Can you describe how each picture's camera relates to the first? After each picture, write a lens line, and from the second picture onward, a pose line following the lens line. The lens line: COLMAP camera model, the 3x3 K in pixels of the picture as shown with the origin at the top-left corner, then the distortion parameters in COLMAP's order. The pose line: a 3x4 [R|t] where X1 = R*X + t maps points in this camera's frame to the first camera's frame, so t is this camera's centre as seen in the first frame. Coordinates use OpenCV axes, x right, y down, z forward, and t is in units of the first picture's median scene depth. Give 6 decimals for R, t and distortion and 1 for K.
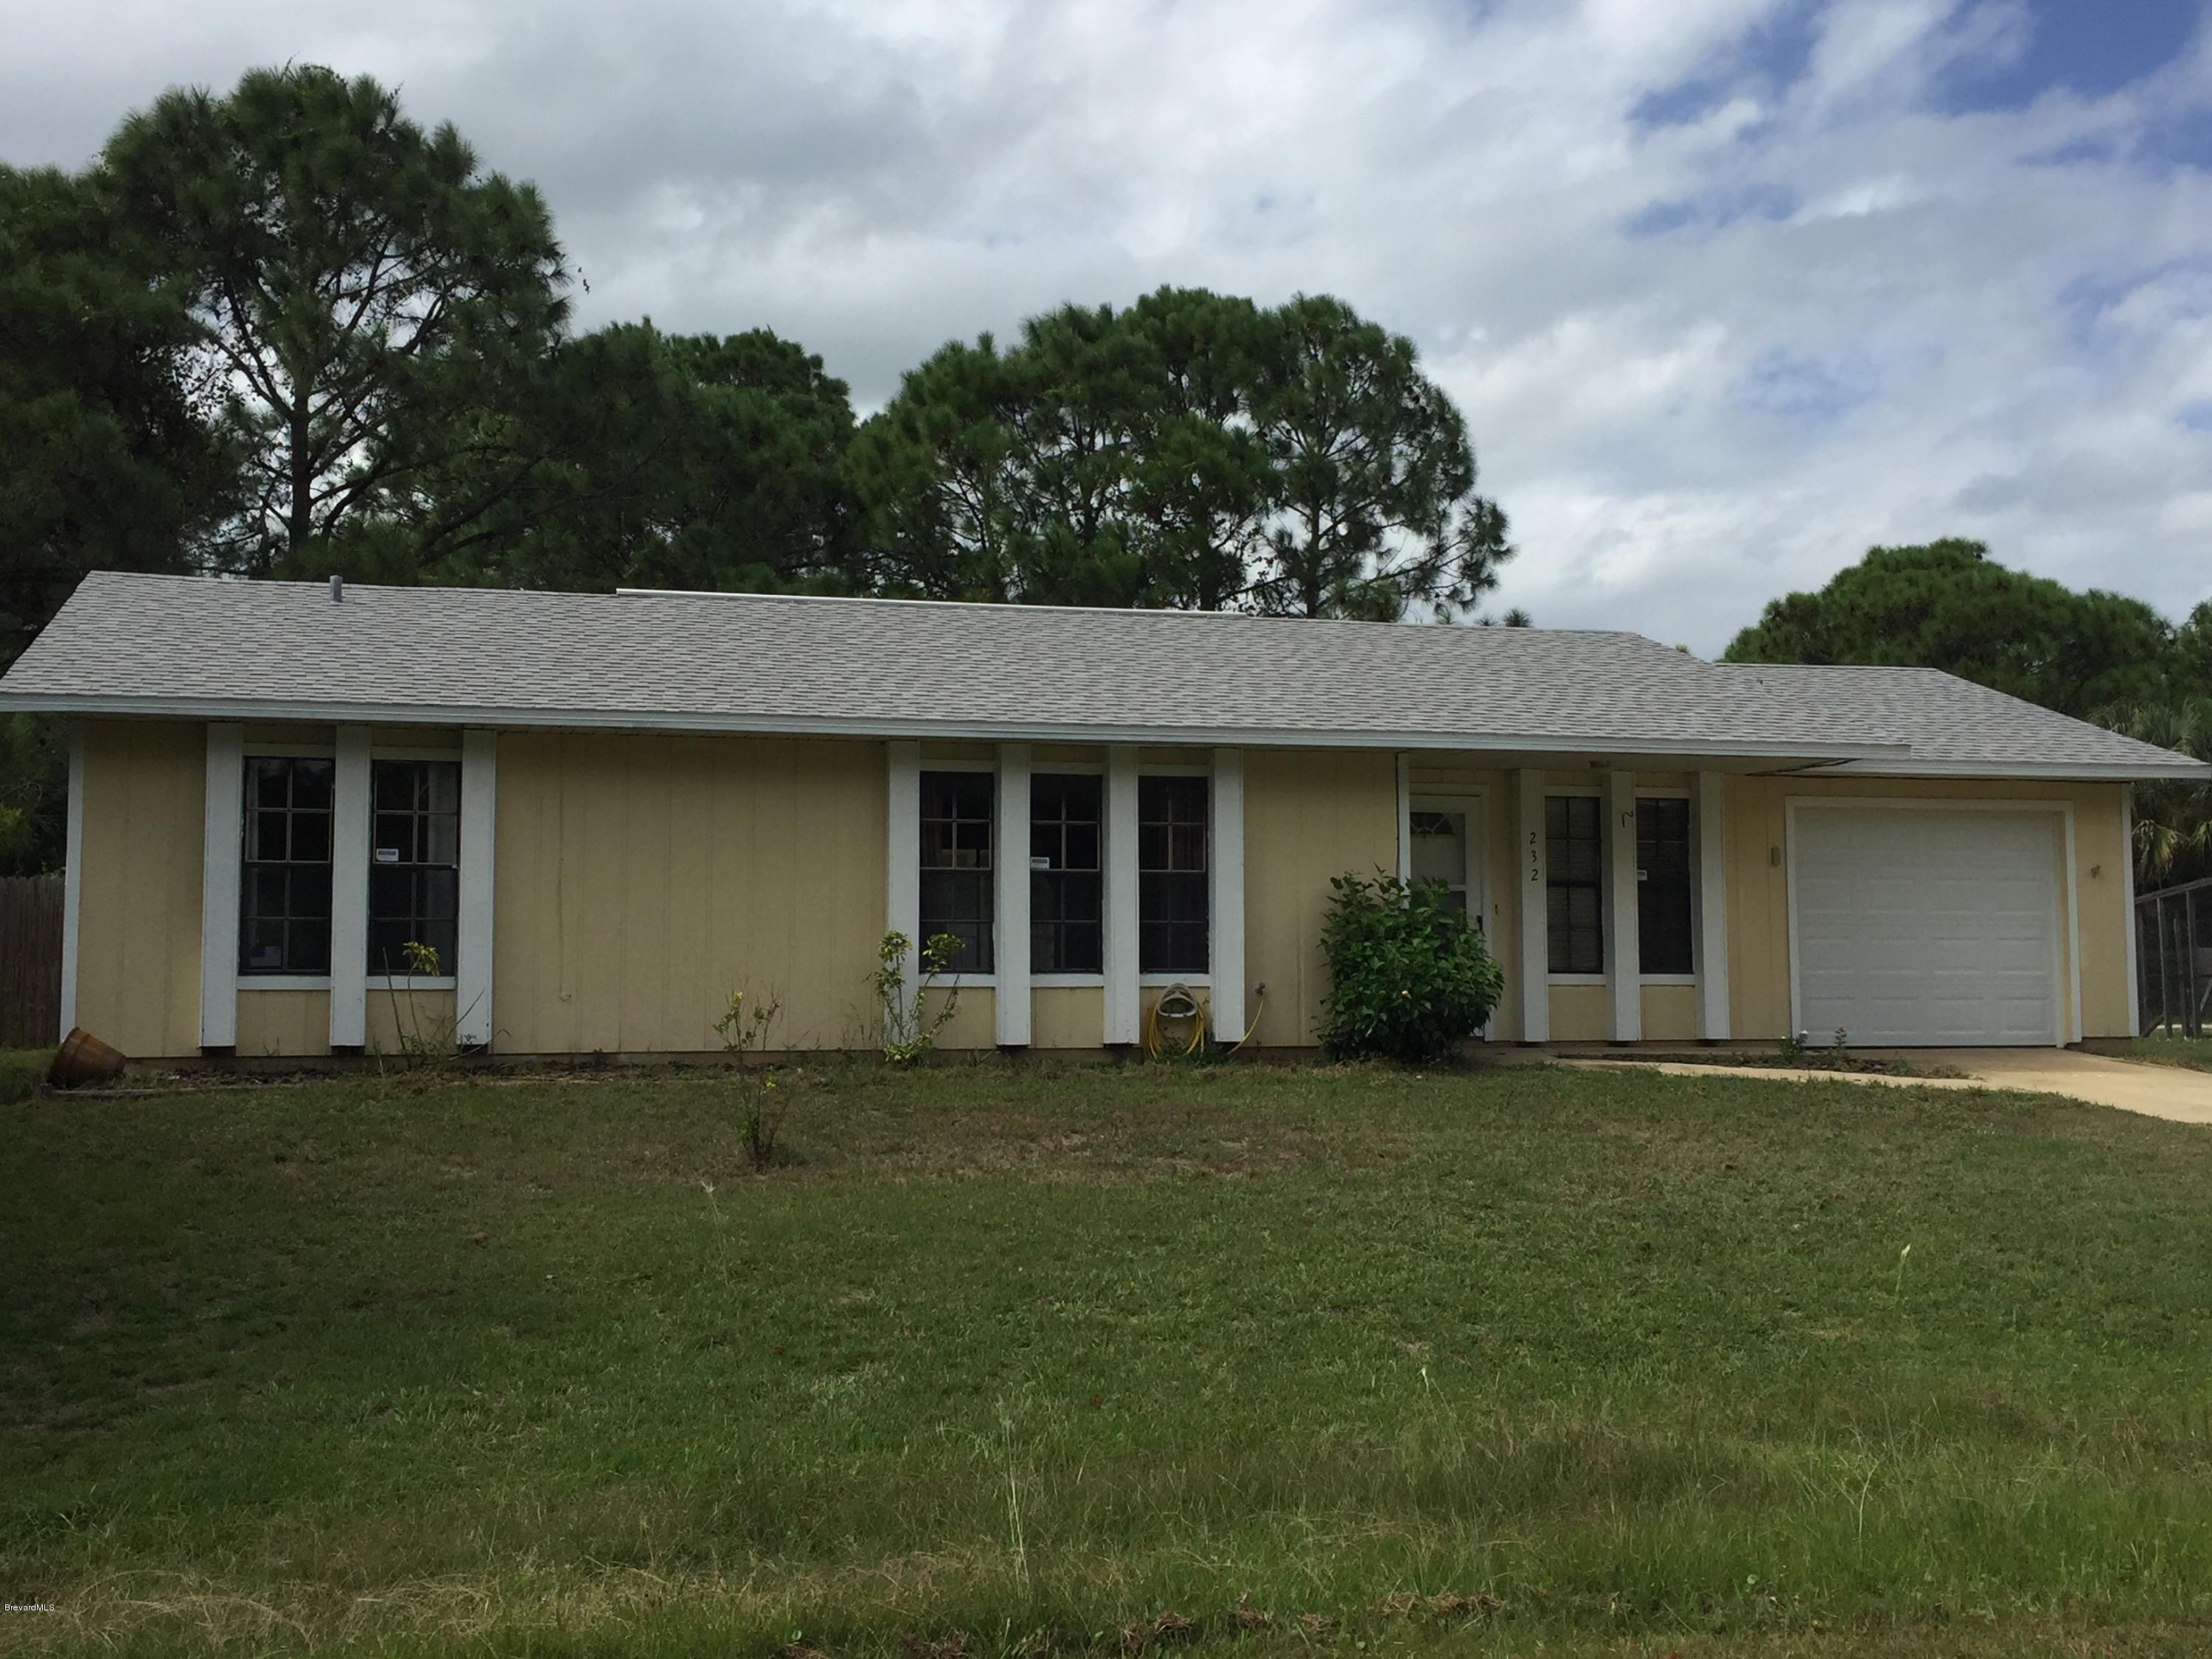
lens RADIAL K [[2393.5, 0, 1106.0], [0, 2393.5, 829.5], [0, 0, 1]] dist [-0.001740, -0.000213]
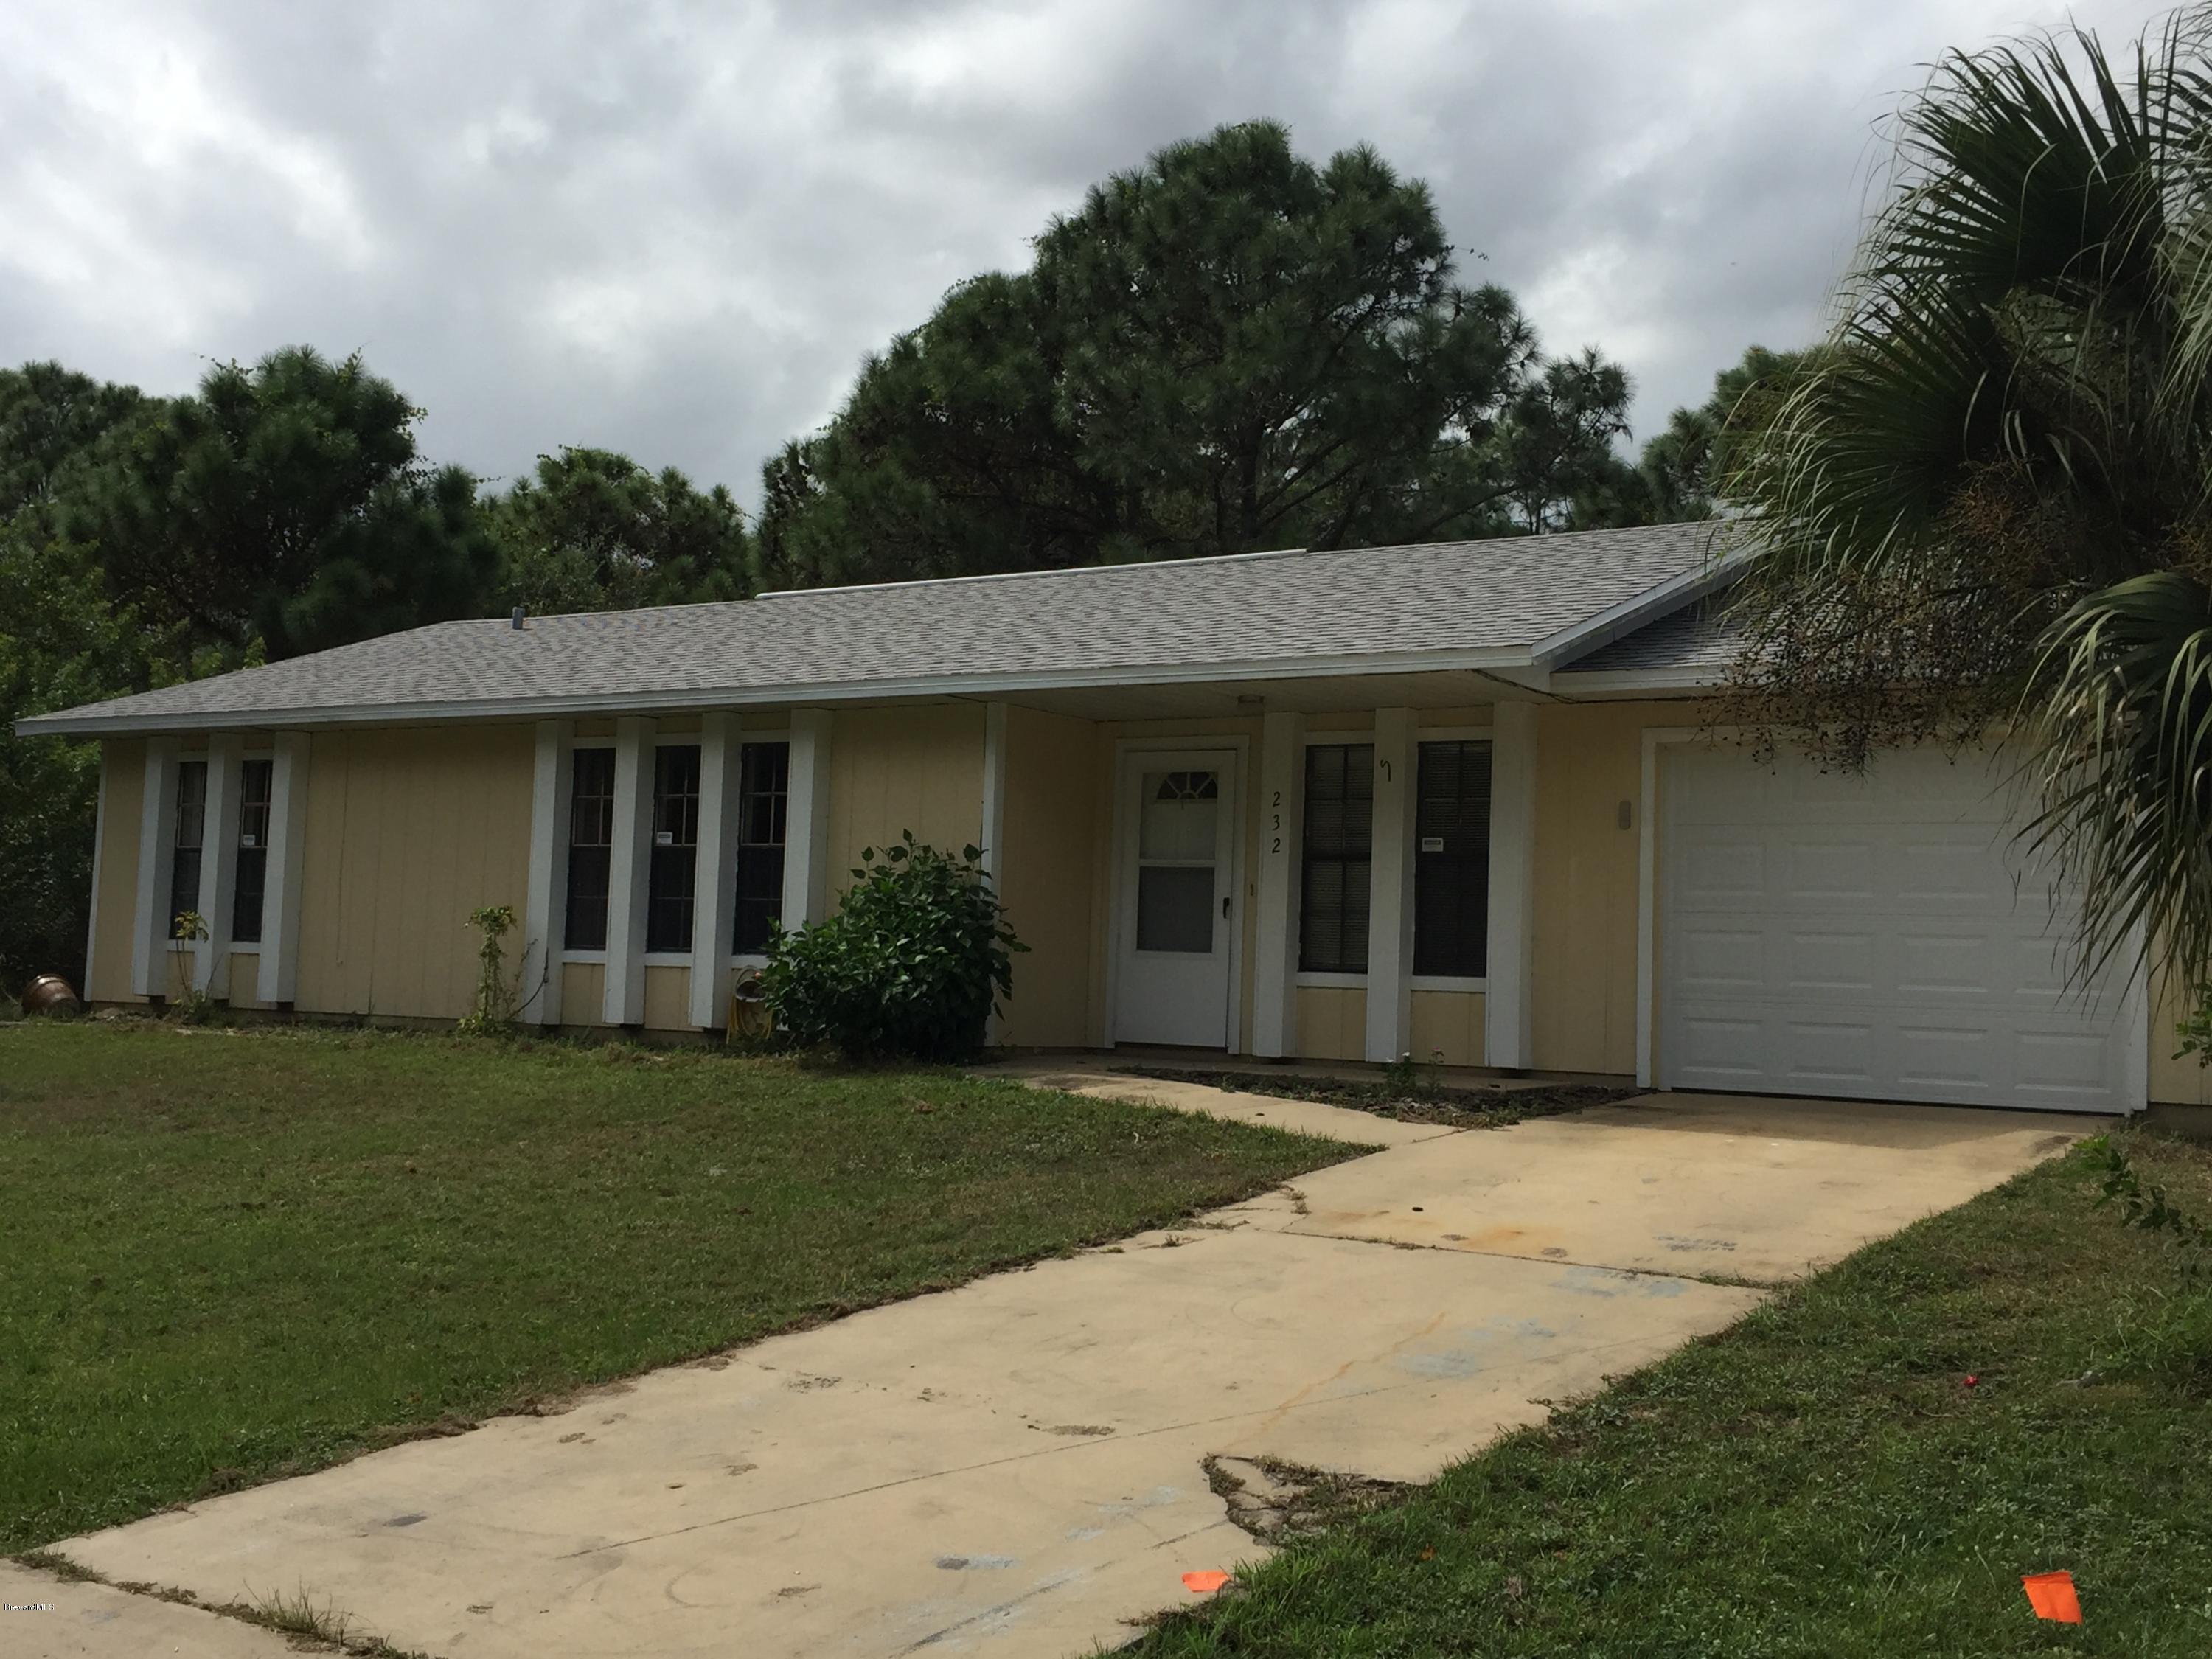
lens RADIAL K [[2393.5, 0, 1106.0], [0, 2393.5, 829.5], [0, 0, 1]] dist [-0.001740, -0.000213]
pose [[0.668534, -0.015310, -0.743524, 0.762298], [0.018276, 0.999824, -0.004155, 0.016603], [0.743457, -0.010811, 0.668696, 0.451328]]
